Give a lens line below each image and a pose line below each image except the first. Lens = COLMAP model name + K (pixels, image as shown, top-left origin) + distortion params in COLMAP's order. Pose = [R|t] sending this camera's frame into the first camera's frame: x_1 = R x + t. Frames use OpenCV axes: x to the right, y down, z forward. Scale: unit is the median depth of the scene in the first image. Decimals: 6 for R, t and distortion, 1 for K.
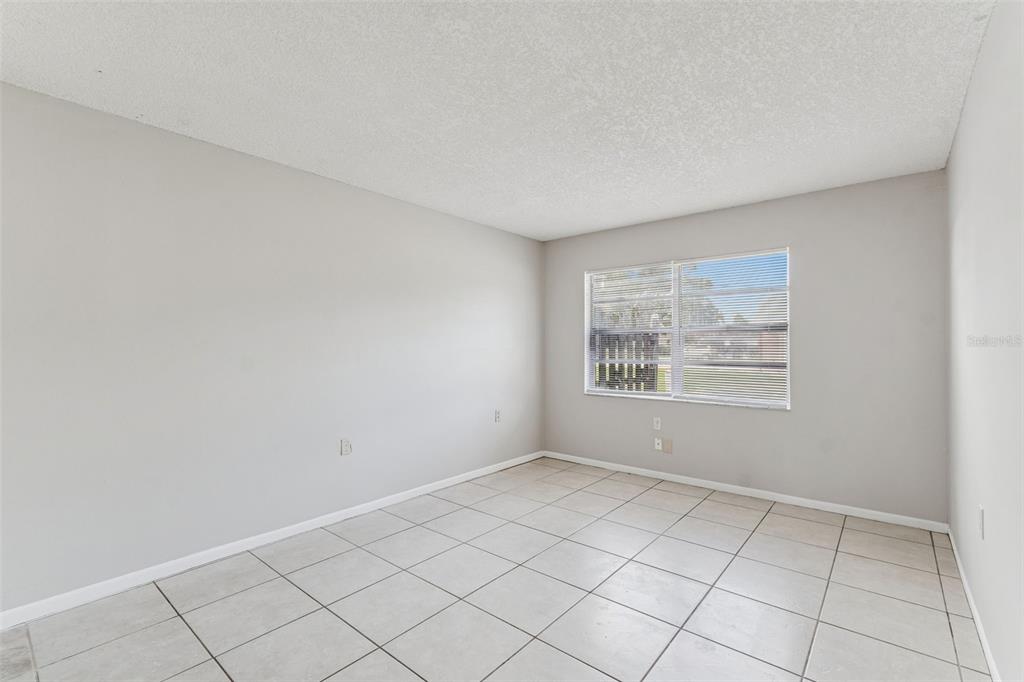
lens RADIAL K [[450.8, 0, 516.9], [0, 450.8, 344.5], [0, 0, 1]] dist [0.001227, -0.000177]
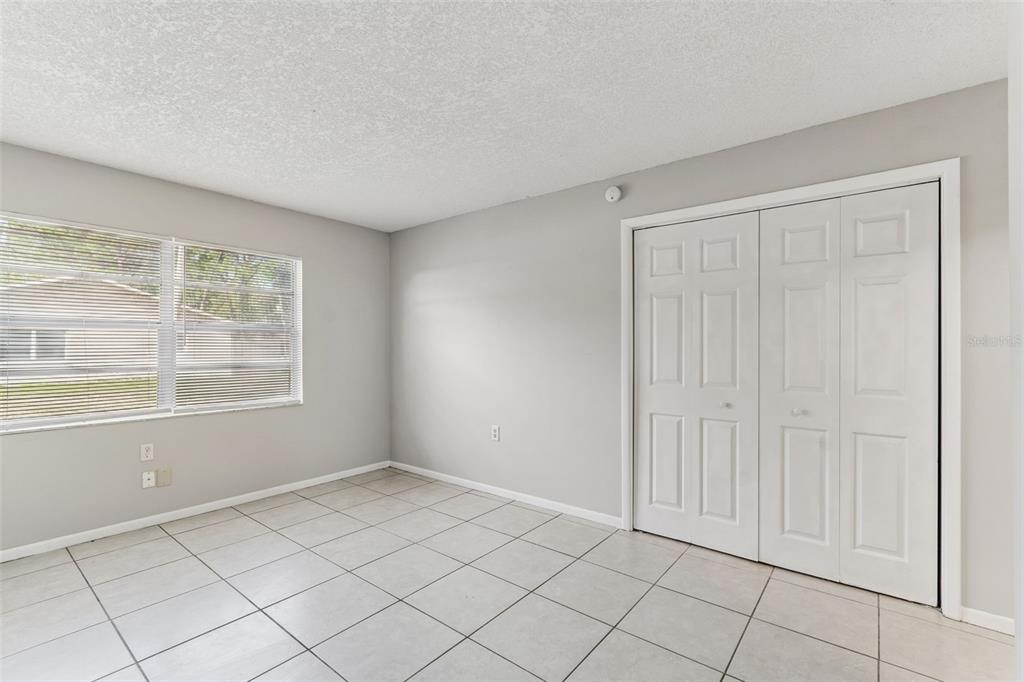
lens RADIAL K [[450.8, 0, 516.9], [0, 450.8, 344.5], [0, 0, 1]] dist [0.001227, -0.000177]
pose [[-0.019414, 0.005307, 0.999797, -0.516384], [-0.004541, 0.999975, -0.005396, 0.001476], [-0.999801, -0.004644, -0.019389, 0.486883]]
